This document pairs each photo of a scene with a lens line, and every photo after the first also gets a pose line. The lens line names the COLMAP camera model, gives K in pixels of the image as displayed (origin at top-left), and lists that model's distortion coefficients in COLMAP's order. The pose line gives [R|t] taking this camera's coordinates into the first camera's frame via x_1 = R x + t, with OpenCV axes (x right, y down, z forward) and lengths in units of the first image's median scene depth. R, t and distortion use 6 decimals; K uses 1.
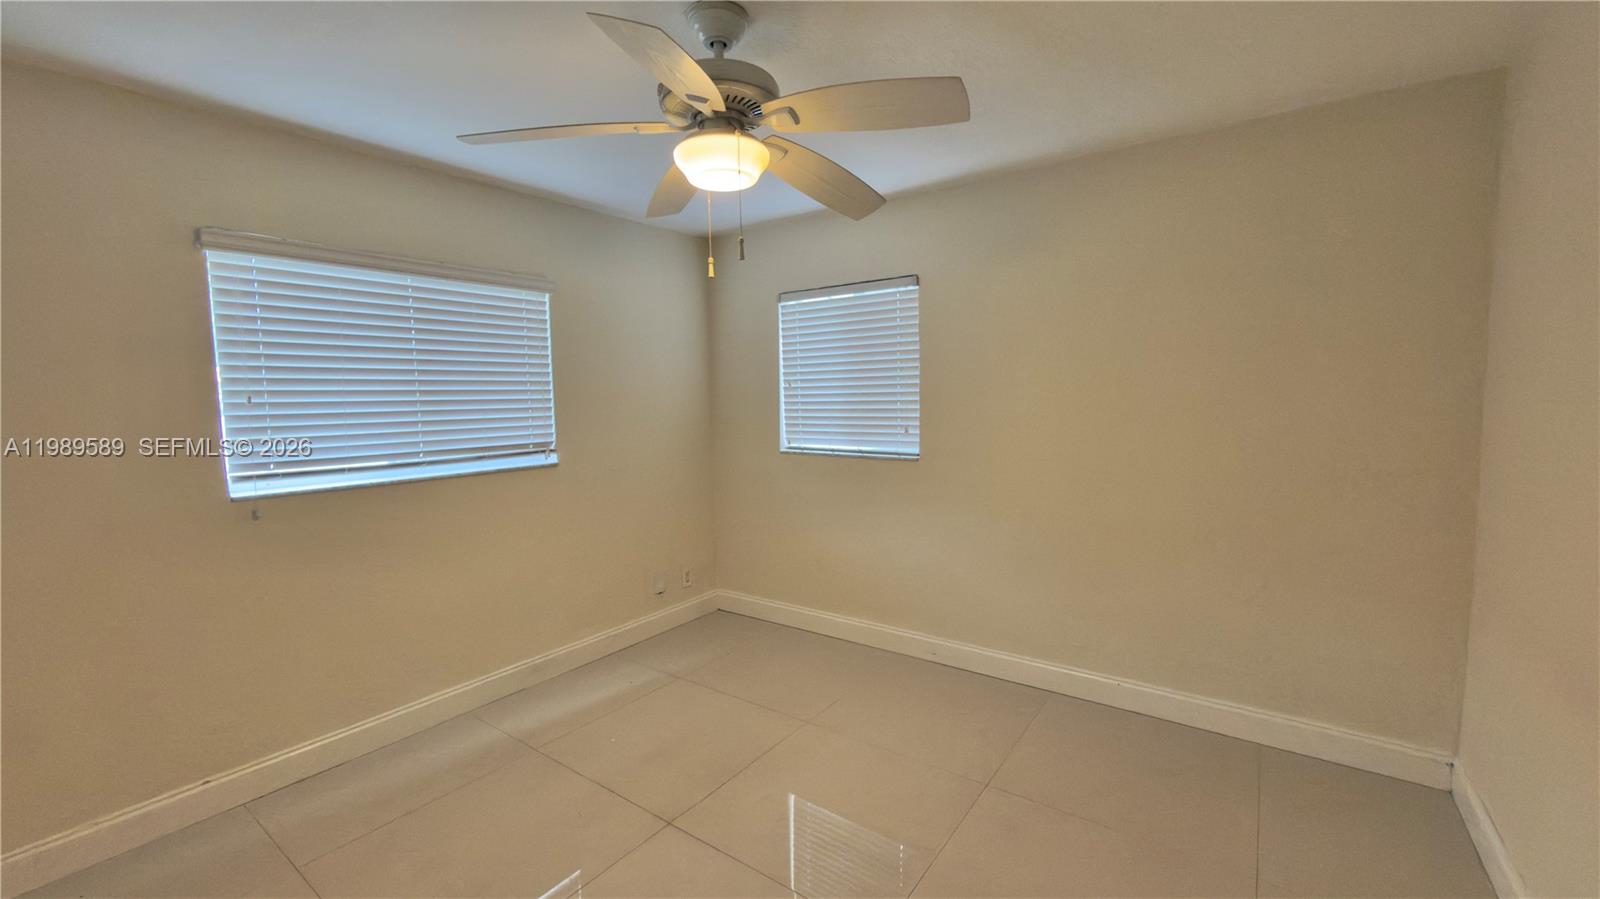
lens RADIAL K [[638.6, 0, 800.0], [0, 638.6, 449.5], [0, 0, 1]] dist [0.002069, -0.000034]
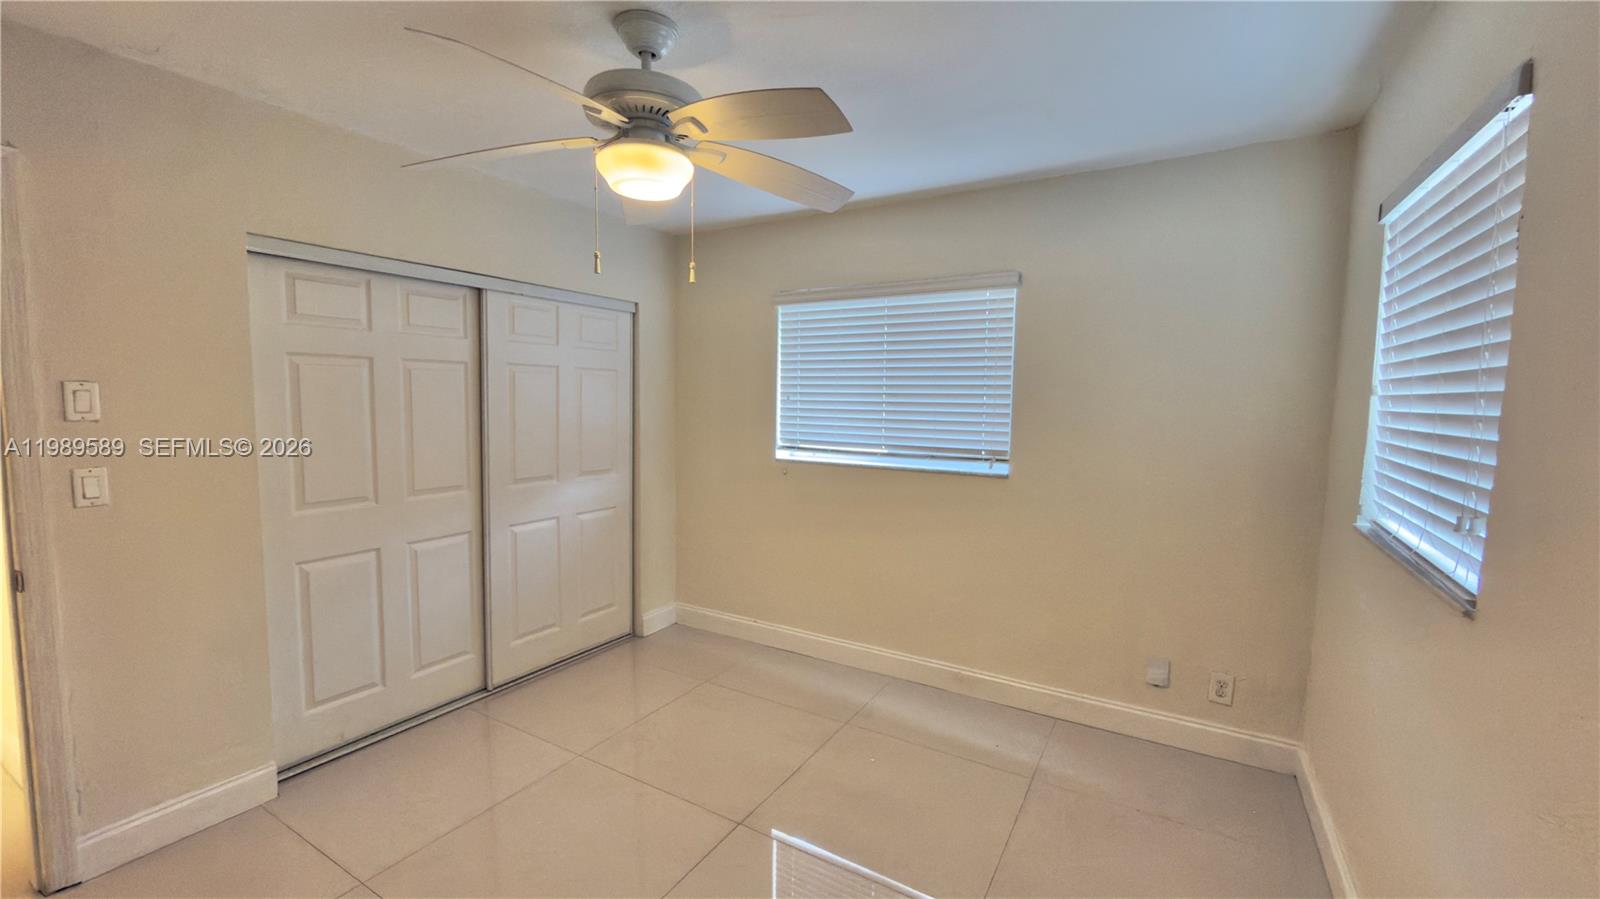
lens RADIAL K [[638.6, 0, 800.0], [0, 638.6, 449.5], [0, 0, 1]] dist [0.002069, -0.000034]
pose [[0.096096, 0.102370, -0.990094, 0.529037], [-0.098598, 0.990784, 0.092872, -0.076059], [0.990477, 0.088697, 0.105304, 0.661182]]
